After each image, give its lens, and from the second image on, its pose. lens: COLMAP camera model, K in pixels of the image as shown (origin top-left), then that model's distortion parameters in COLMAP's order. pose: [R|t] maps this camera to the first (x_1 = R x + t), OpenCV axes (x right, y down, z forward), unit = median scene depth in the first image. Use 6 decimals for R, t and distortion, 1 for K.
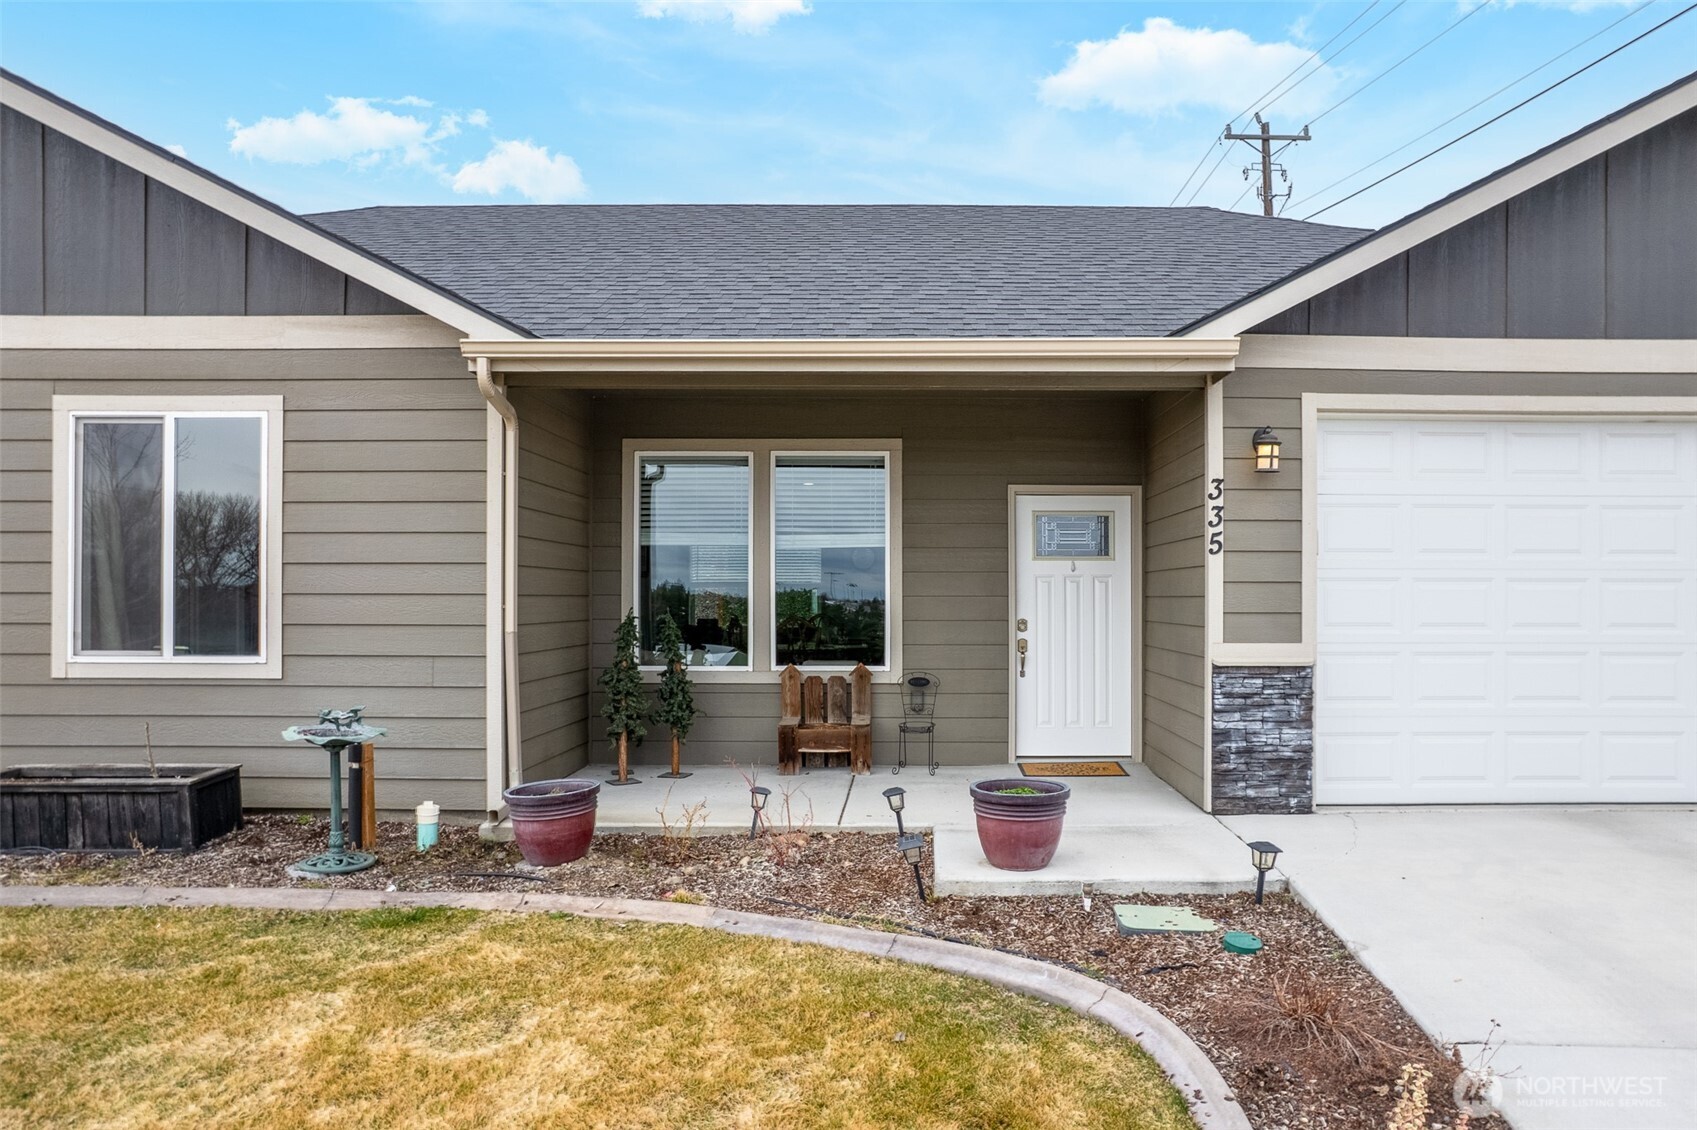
lens RADIAL K [[1122.3, 0, 922.6], [0, 1122.3, 590.7], [0, 0, 1]] dist [-0.087360, 0.069439]
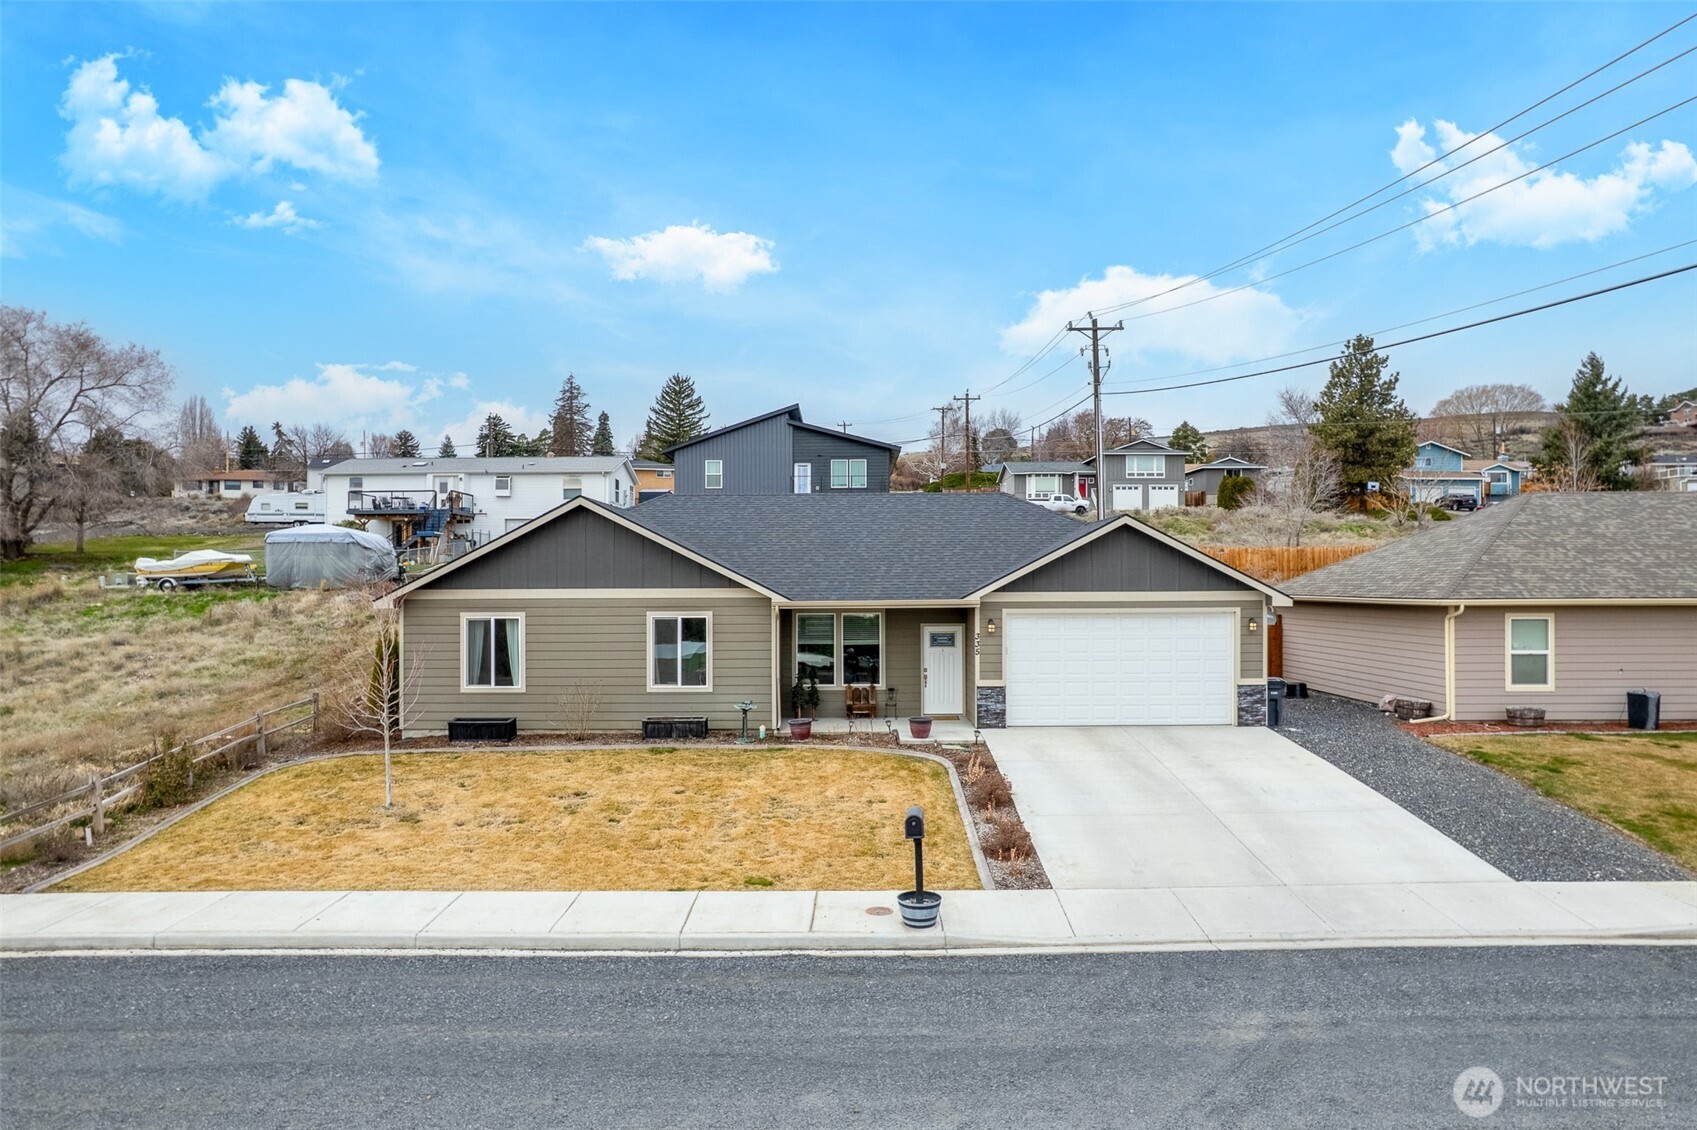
lens RADIAL K [[1079.9, 0, 852.8], [0, 1079.9, 566.9], [0, 0, 1]] dist [-0.076361, 0.067134]
pose [[0.999945, -0.006283, -0.008410, -0.102299], [0.006207, 0.999940, -0.009077, -0.283673], [0.008466, 0.009025, 0.999923, -2.429466]]
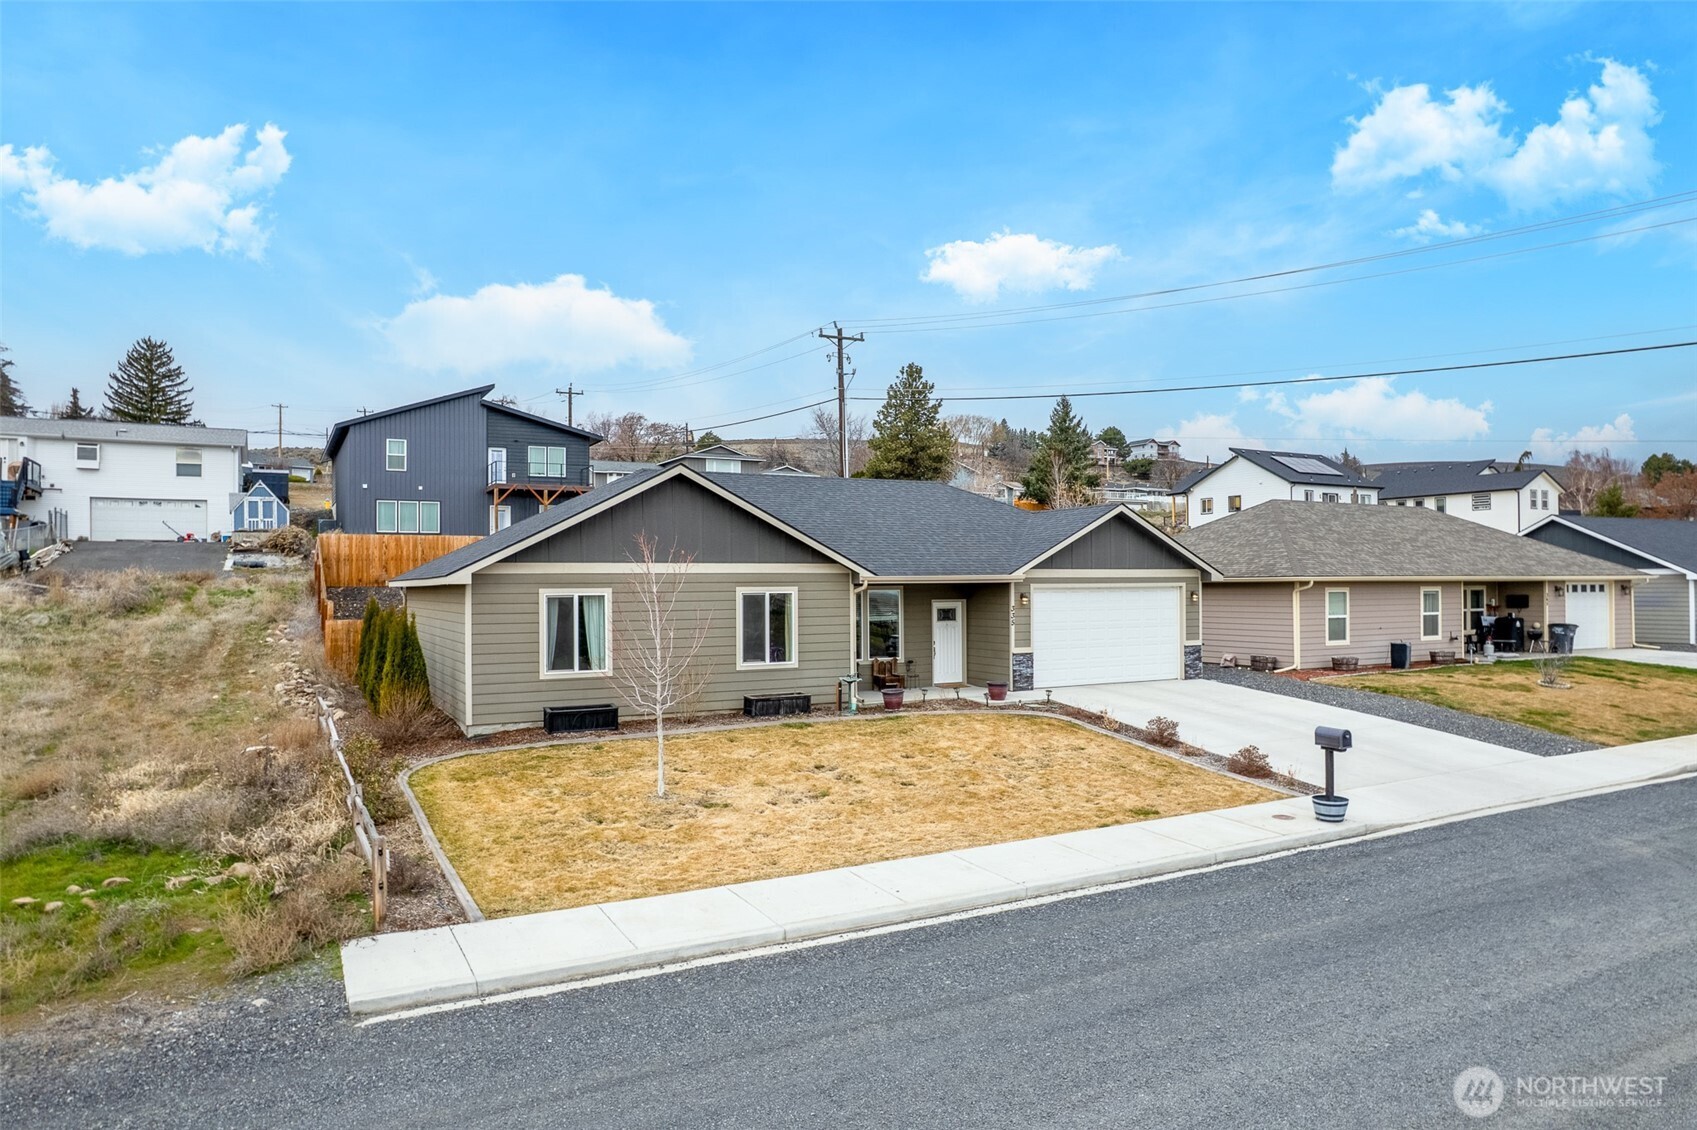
lens RADIAL K [[1073.1, 0, 848.5], [0, 1073.1, 565.0], [0, 0, 1]] dist [-0.073064, 0.062325]
pose [[0.886879, 0.001039, 0.462001, -2.004279], [0.005129, 0.999914, -0.012094, -0.203059], [-0.461973, 0.013096, 0.886797, -2.094467]]
